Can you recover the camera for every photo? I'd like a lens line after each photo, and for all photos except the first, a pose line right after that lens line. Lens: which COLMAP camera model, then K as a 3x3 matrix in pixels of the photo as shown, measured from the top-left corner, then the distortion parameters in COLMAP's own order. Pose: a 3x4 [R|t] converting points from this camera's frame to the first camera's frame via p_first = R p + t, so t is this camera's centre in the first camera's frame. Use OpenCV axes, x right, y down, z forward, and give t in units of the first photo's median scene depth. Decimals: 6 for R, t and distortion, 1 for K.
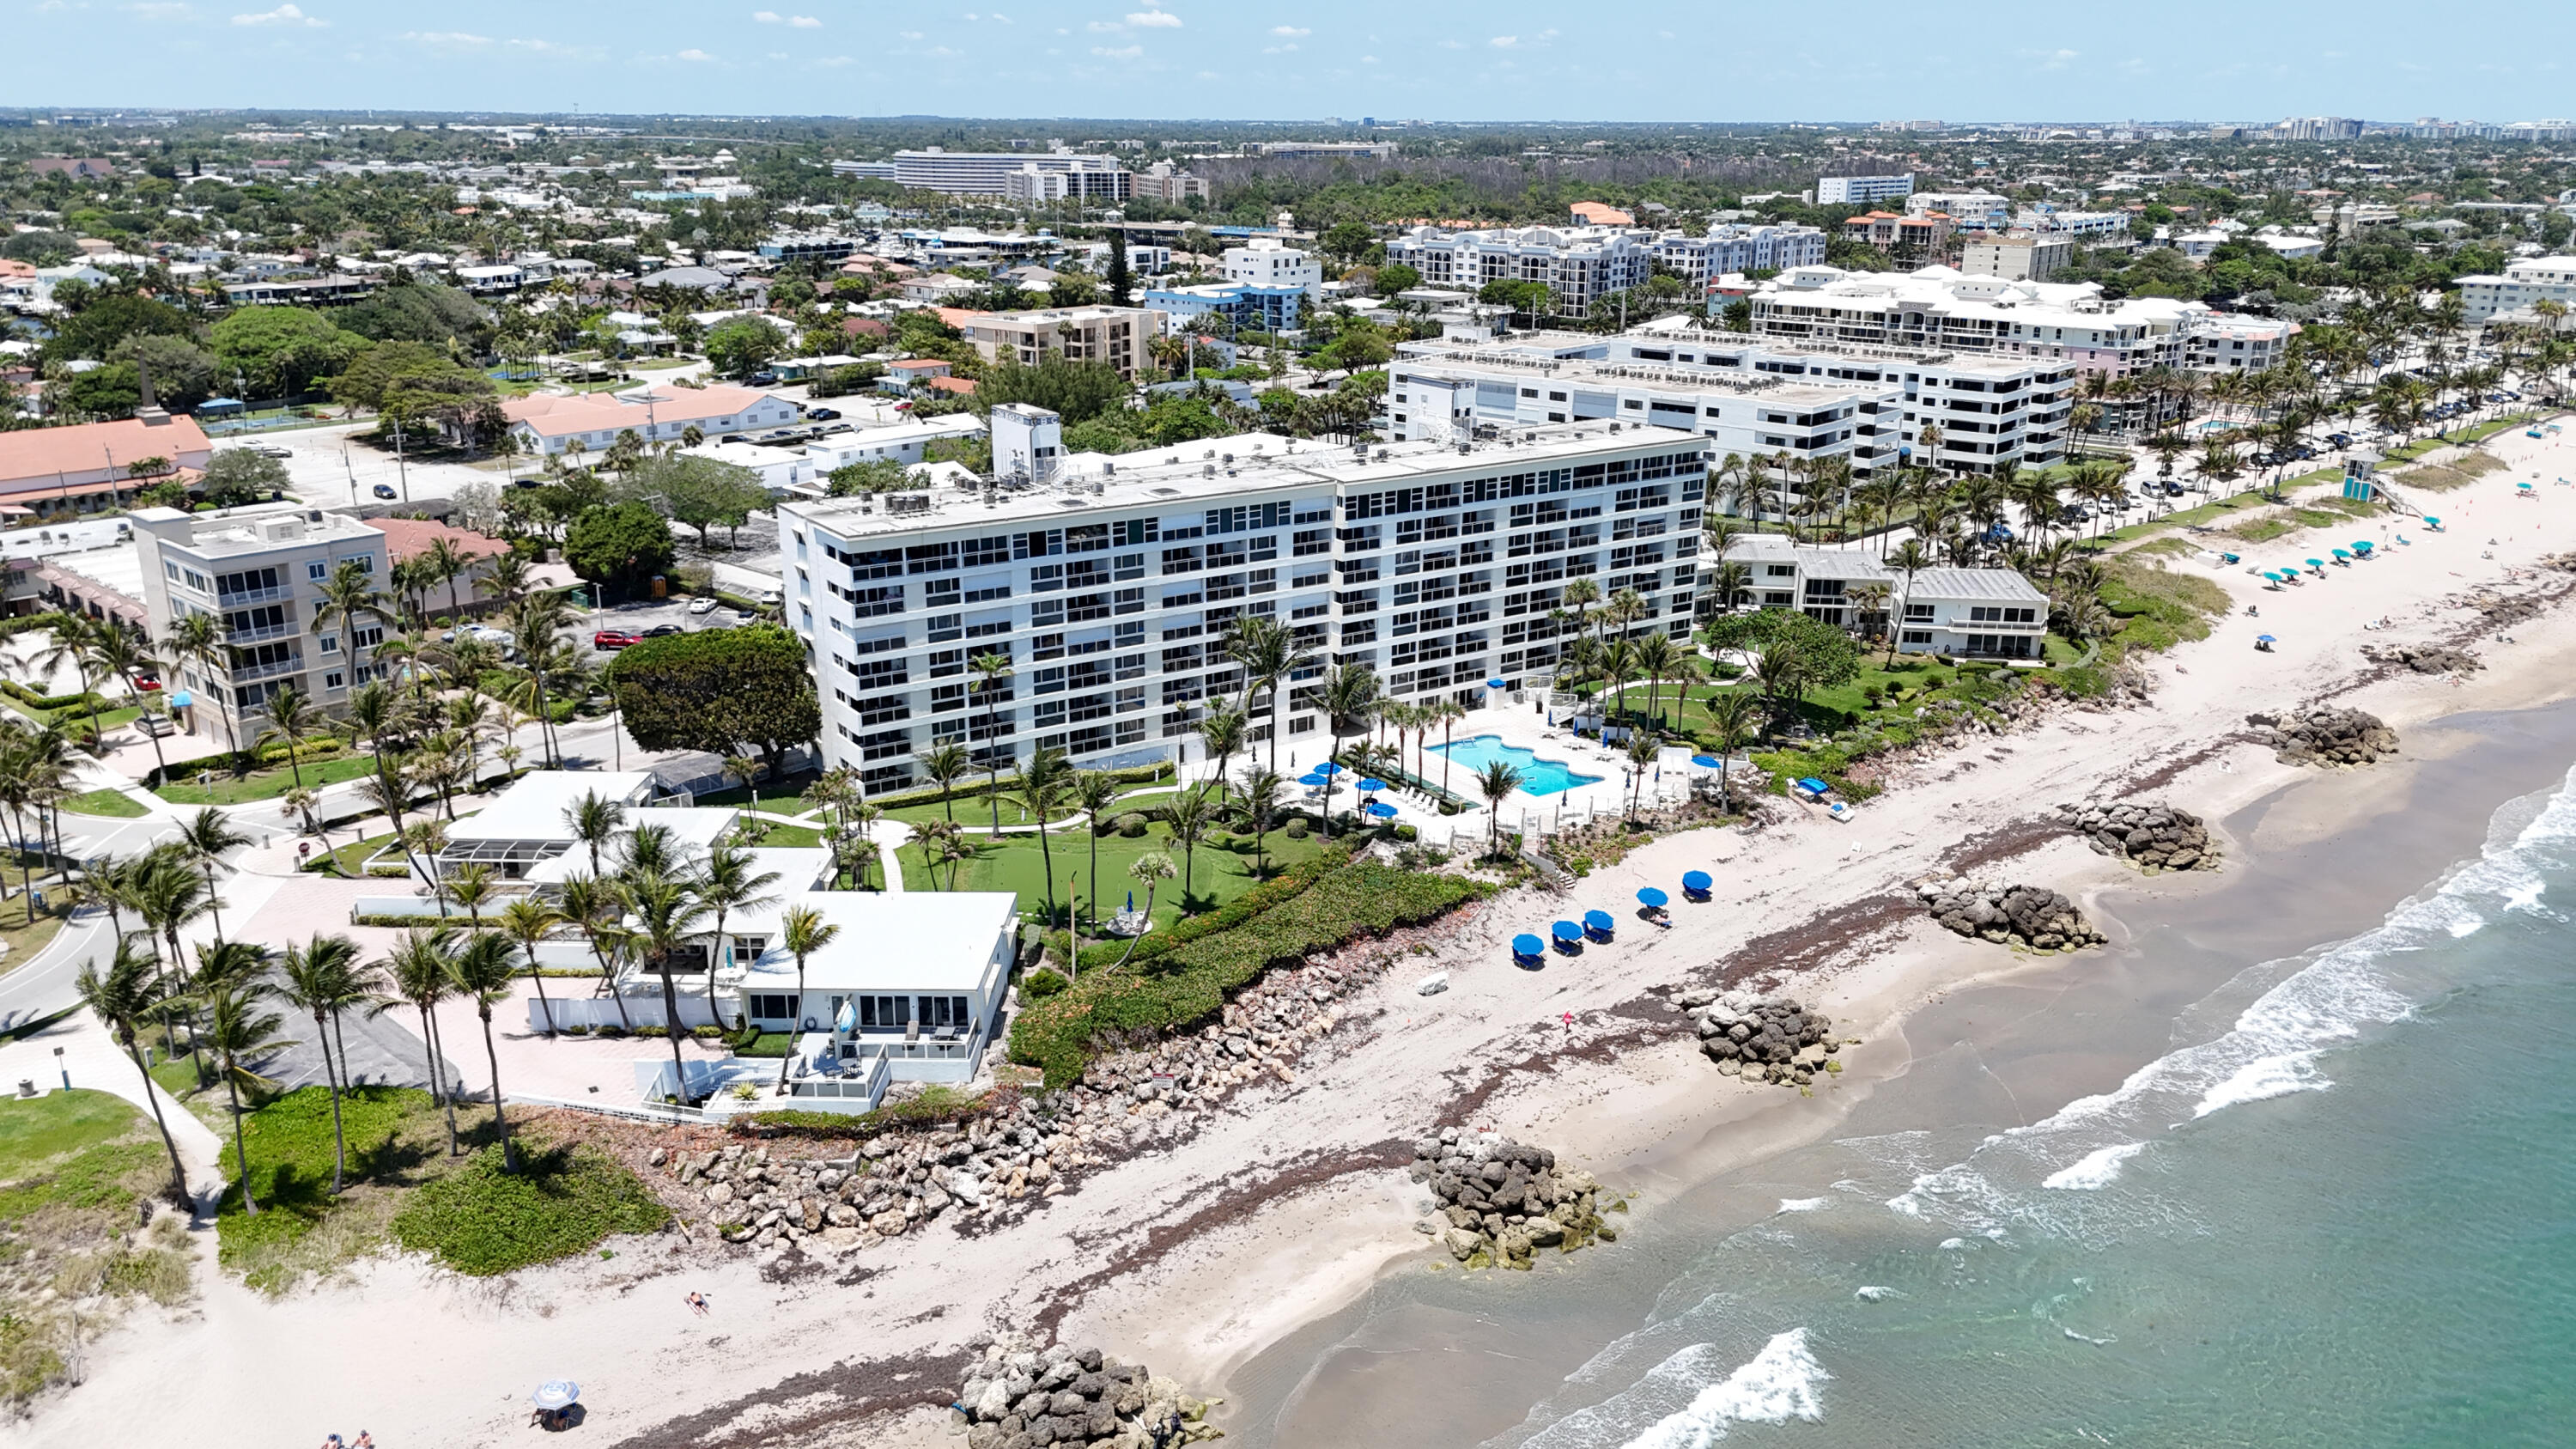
lens RADIAL K [[1893.1, 0, 1283.1], [0, 1893.1, 724.4], [0, 0, 1]] dist [0.058085, -0.048658]
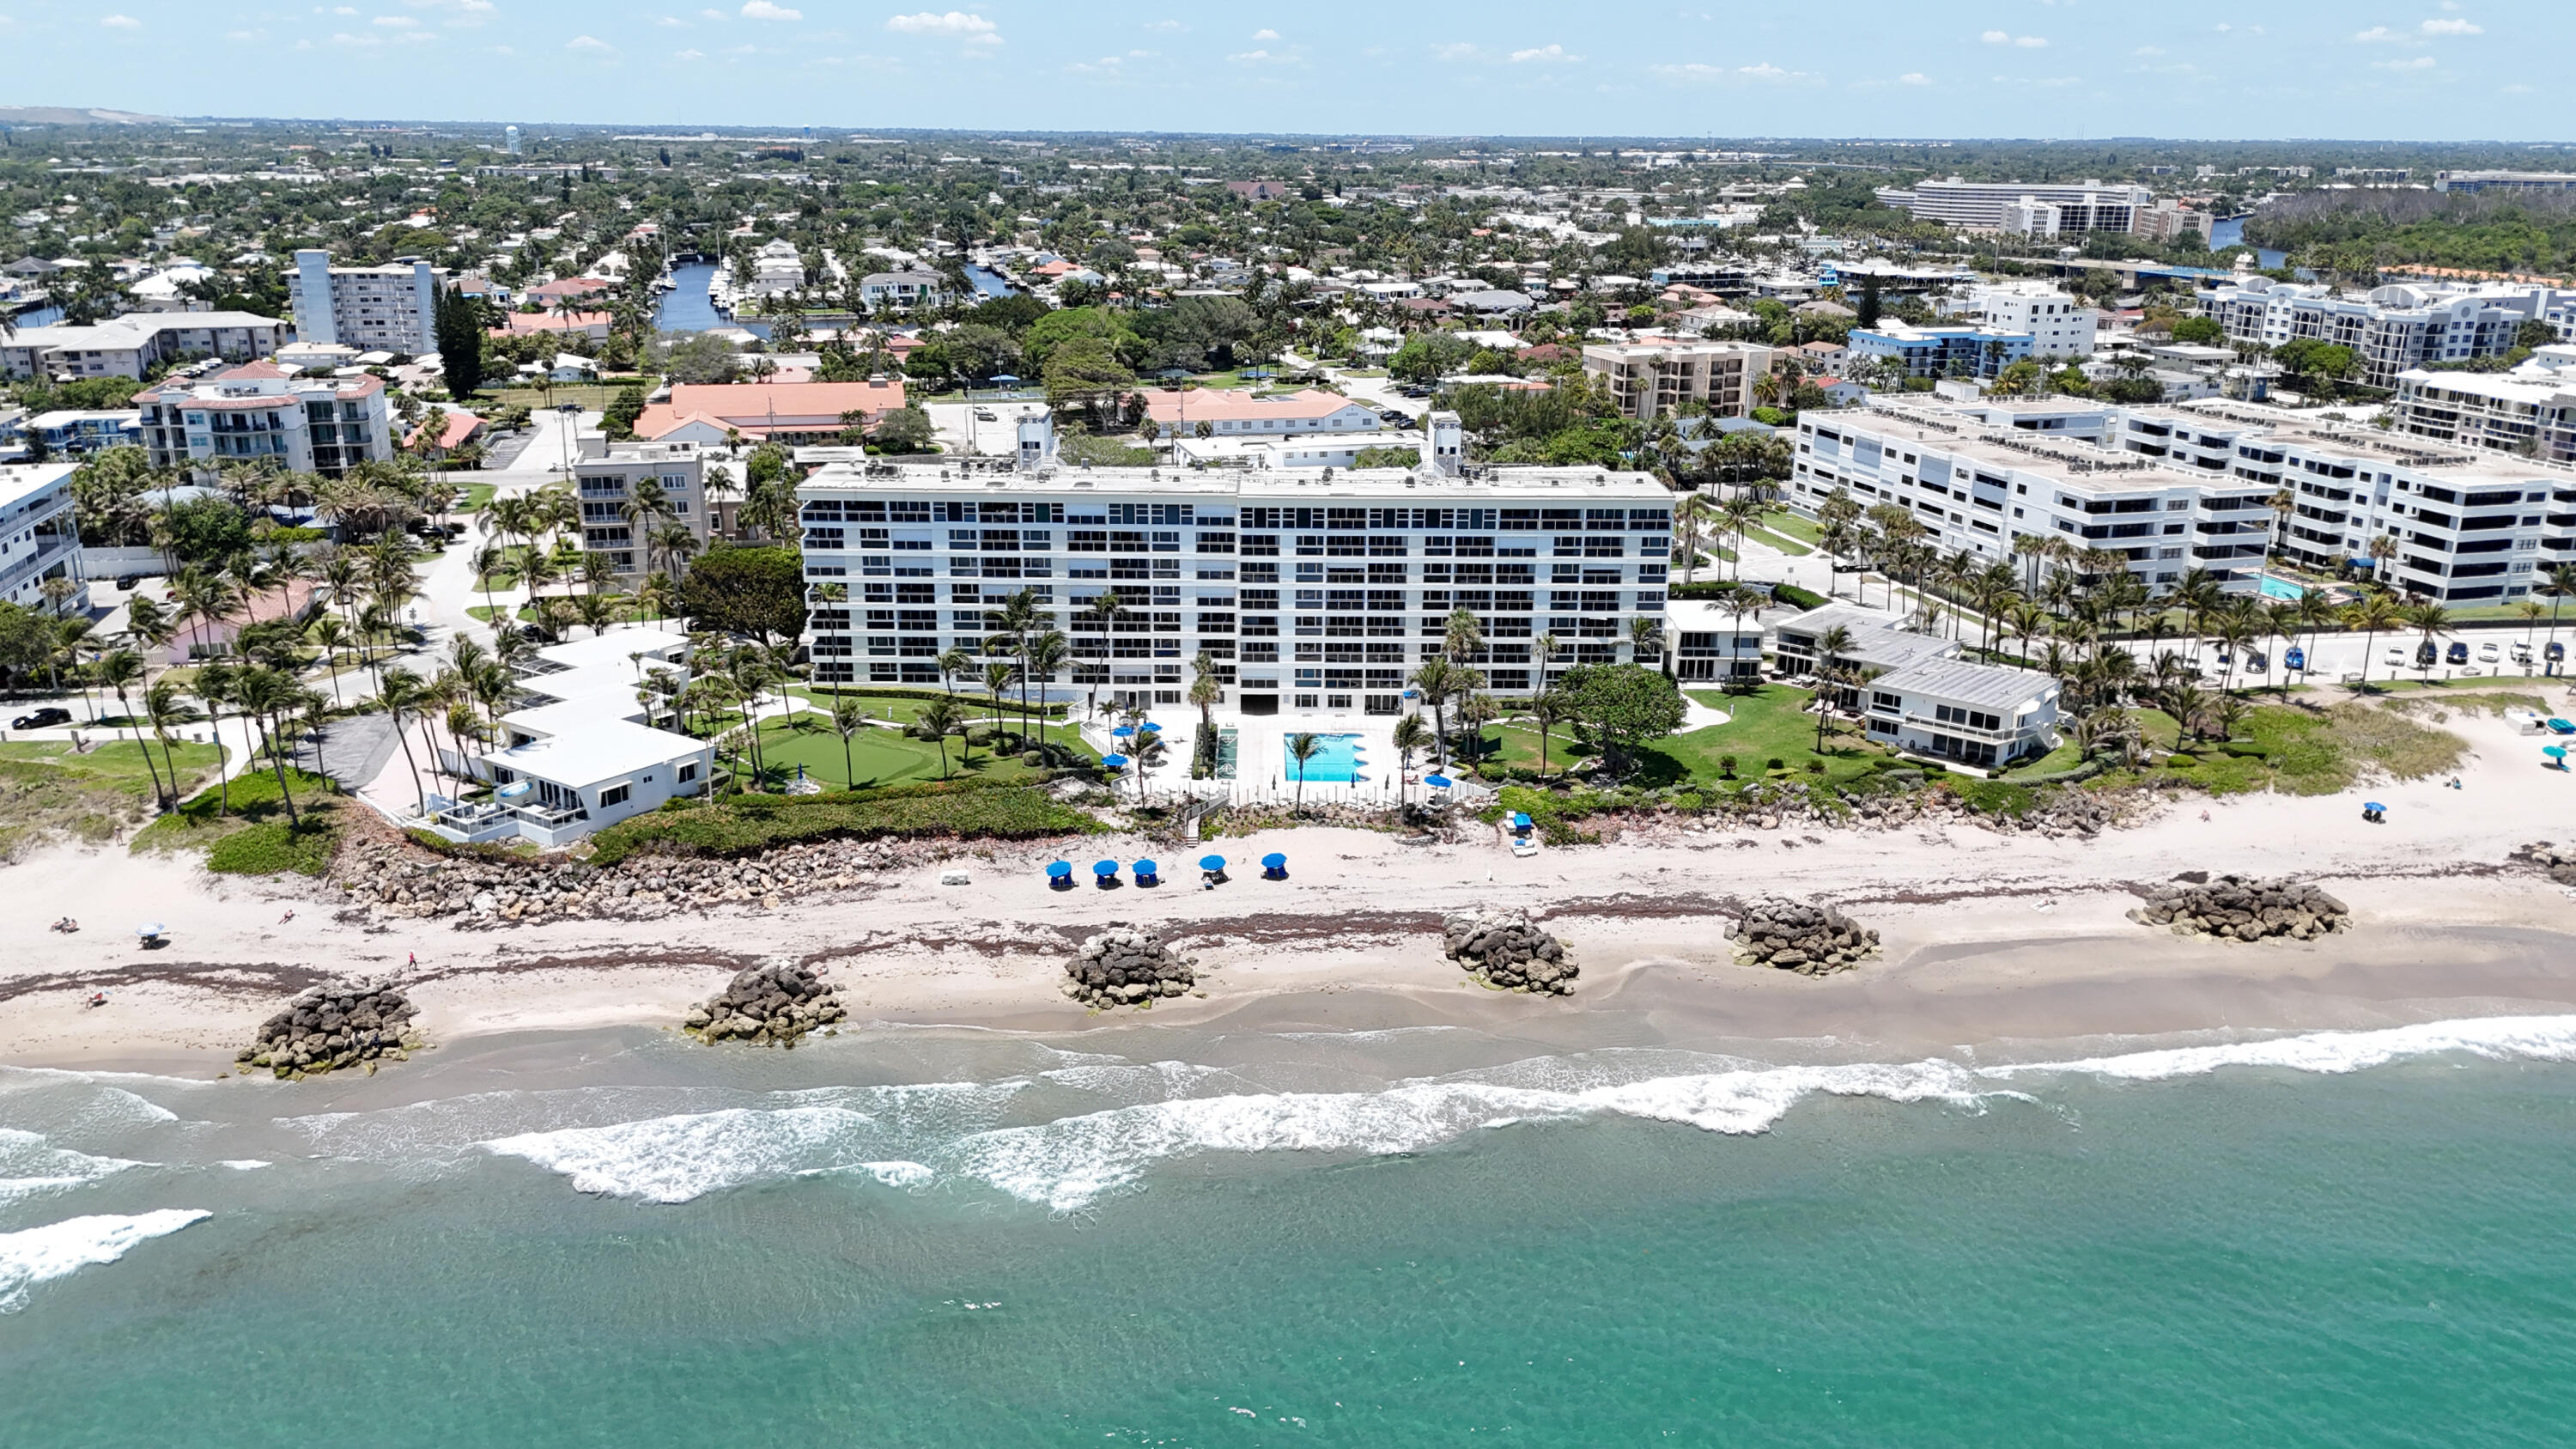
lens RADIAL K [[1893.1, 0, 1302.1], [0, 1893.1, 731.3], [0, 0, 1]] dist [0.058085, -0.048658]
pose [[0.835677, 0.168748, -0.522655, 0.678211], [-0.172440, 0.984123, 0.042026, -0.038187], [0.521449, 0.055006, 0.851508, 0.028173]]
